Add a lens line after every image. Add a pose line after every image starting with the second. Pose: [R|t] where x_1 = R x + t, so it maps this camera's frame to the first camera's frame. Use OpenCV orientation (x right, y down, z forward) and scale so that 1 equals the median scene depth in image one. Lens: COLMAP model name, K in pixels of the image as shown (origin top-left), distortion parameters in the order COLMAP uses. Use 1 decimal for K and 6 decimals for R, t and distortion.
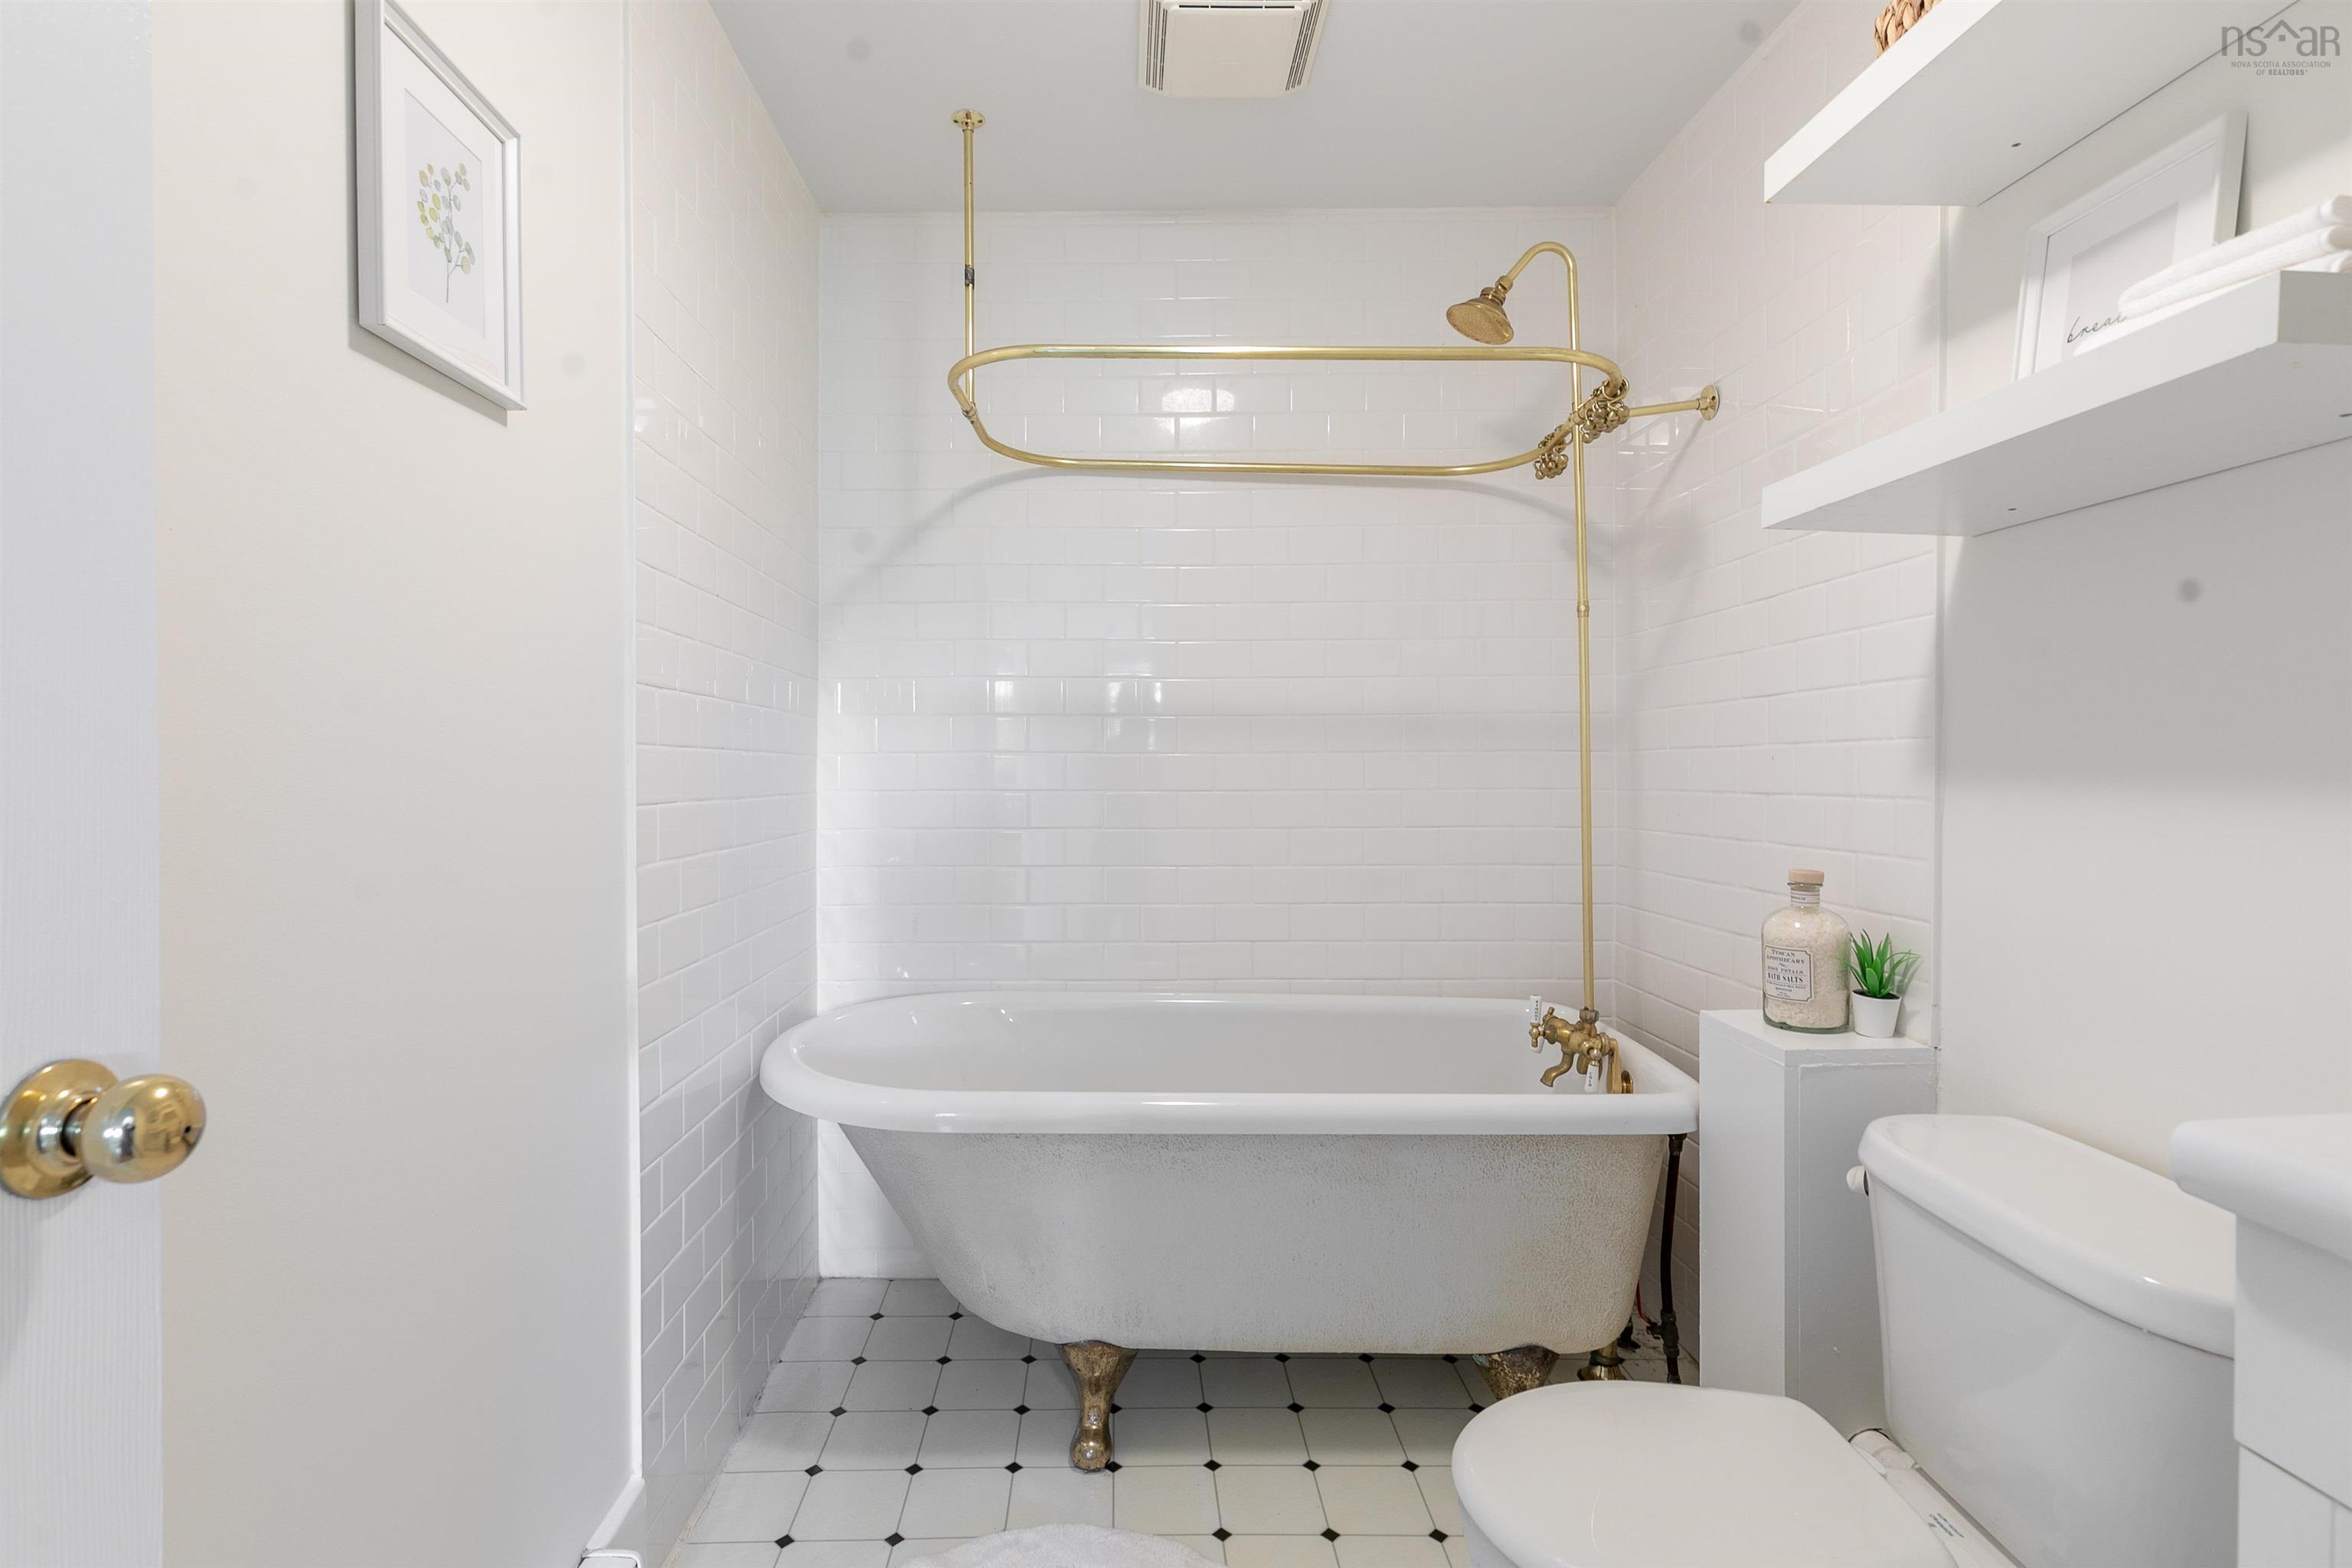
lens RADIAL K [[1151.6, 0, 1172.8], [0, 1151.6, 747.6], [0, 0, 1]] dist [0.000310, -0.000949]
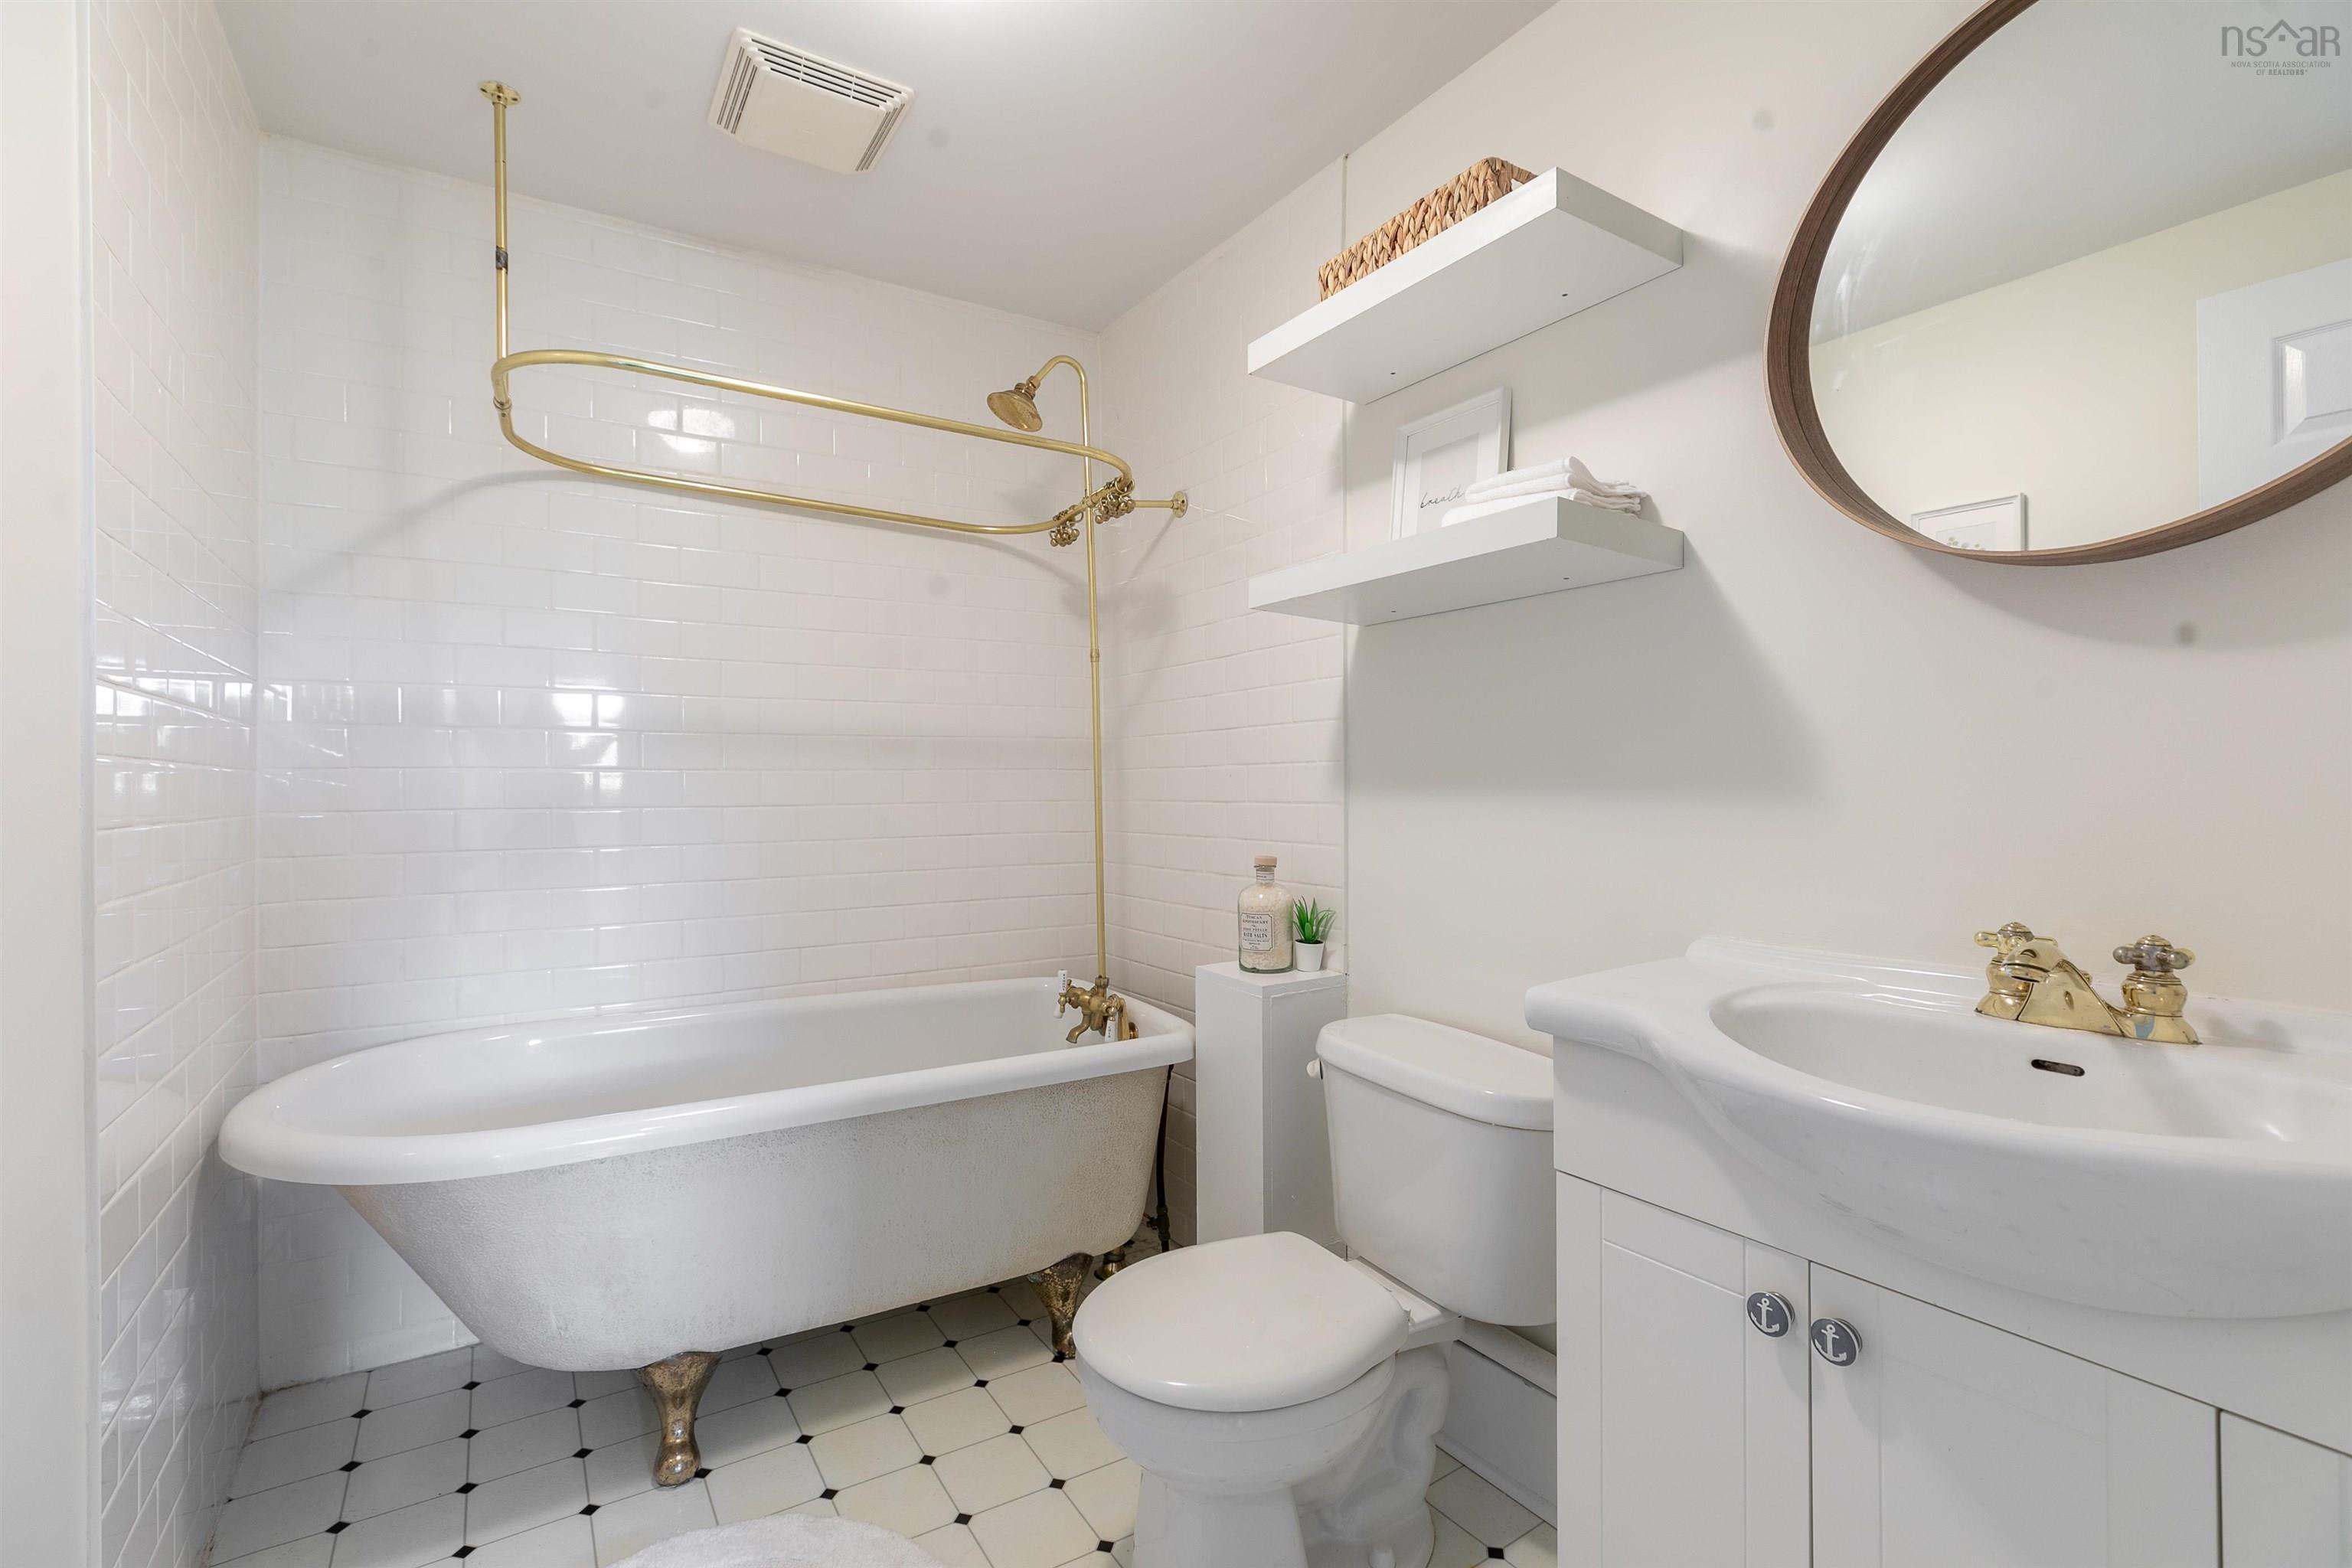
lens RADIAL K [[1095.6, 0, 1173.3], [0, 1095.6, 742.8], [0, 0, 1]] dist [0.001091, 0.000532]
pose [[0.842758, 0.018710, 0.537968, -0.234065], [-0.005963, 0.999659, -0.025425, 0.003942], [-0.538260, 0.018220, 0.842582, -0.048007]]
